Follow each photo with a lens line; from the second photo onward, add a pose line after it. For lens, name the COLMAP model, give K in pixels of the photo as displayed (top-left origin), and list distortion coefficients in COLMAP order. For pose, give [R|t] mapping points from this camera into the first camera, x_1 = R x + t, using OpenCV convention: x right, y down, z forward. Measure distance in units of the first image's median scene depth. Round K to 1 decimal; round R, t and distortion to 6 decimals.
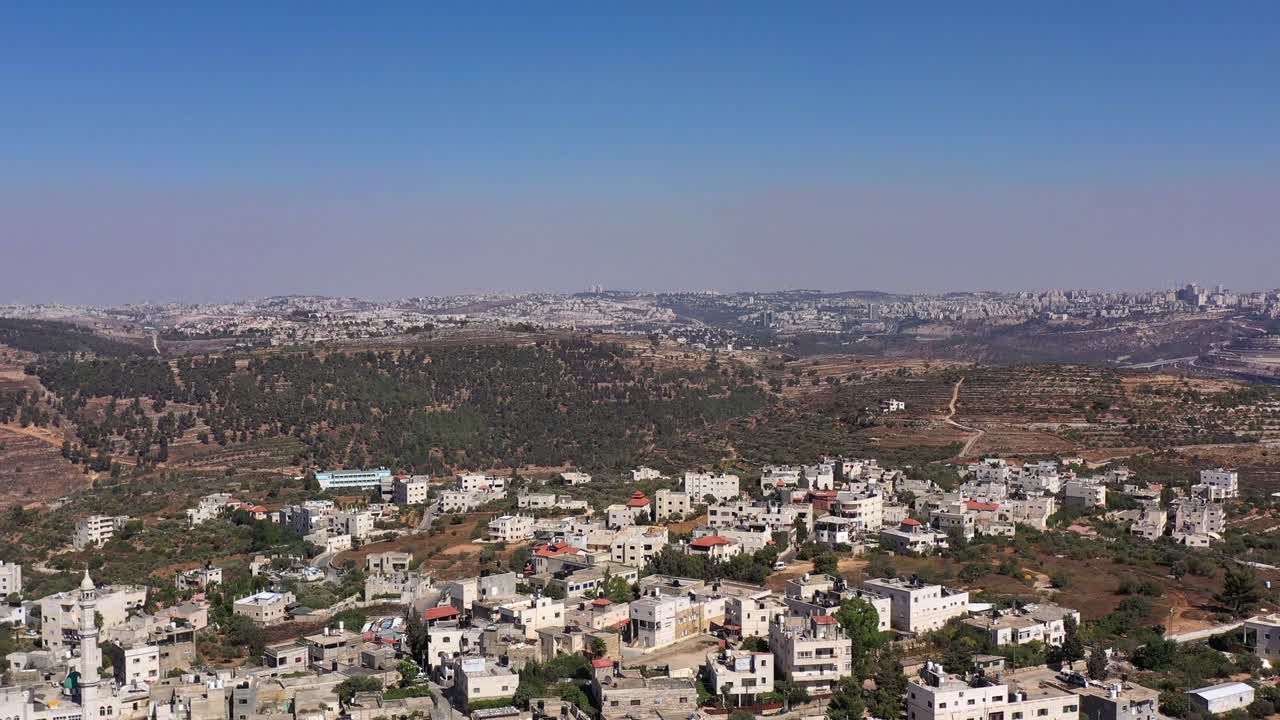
lens RADIAL K [[1394.1, 0, 640.0], [0, 1394.1, 360.0], [0, 0, 1]] dist [-0.014919, -0.028681]
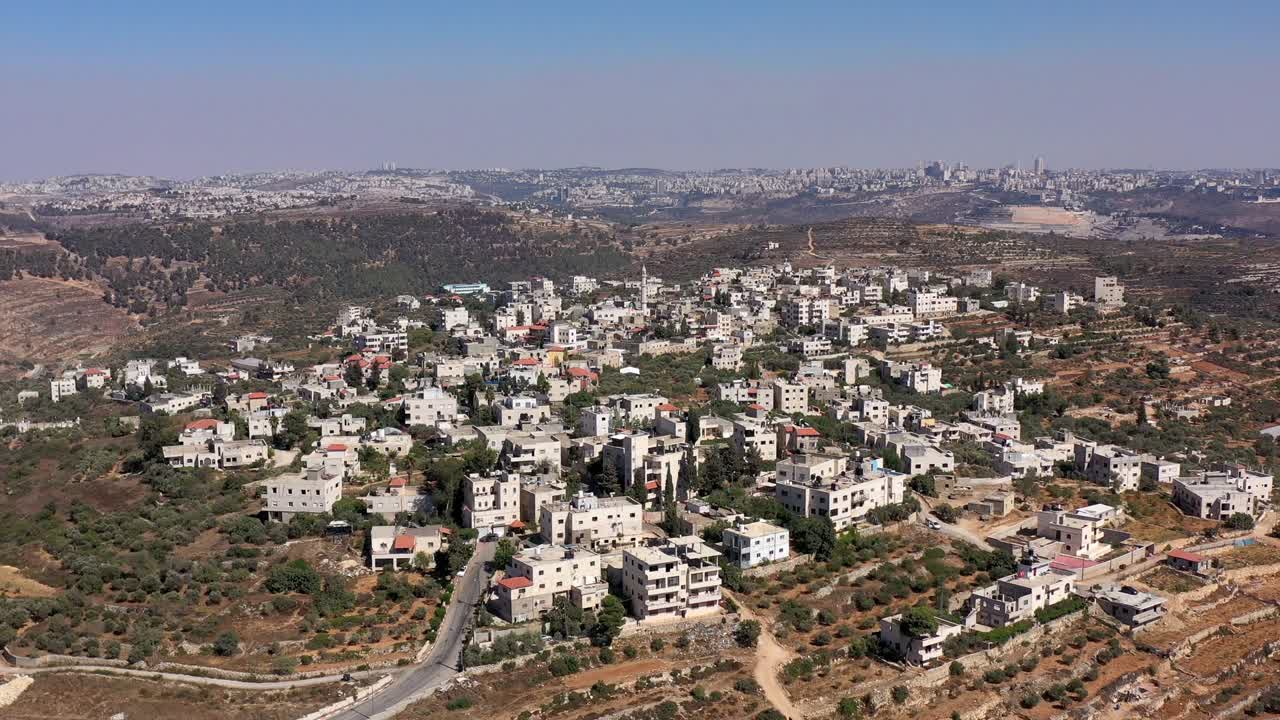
lens RADIAL K [[1394.1, 0, 640.0], [0, 1394.1, 360.0], [0, 0, 1]] dist [-0.014919, -0.028681]
pose [[0.984978, -0.025494, 0.170786, -0.050213], [0.010477, 0.996042, 0.088260, 0.004925], [-0.172360, -0.085145, 0.981347, -0.107039]]
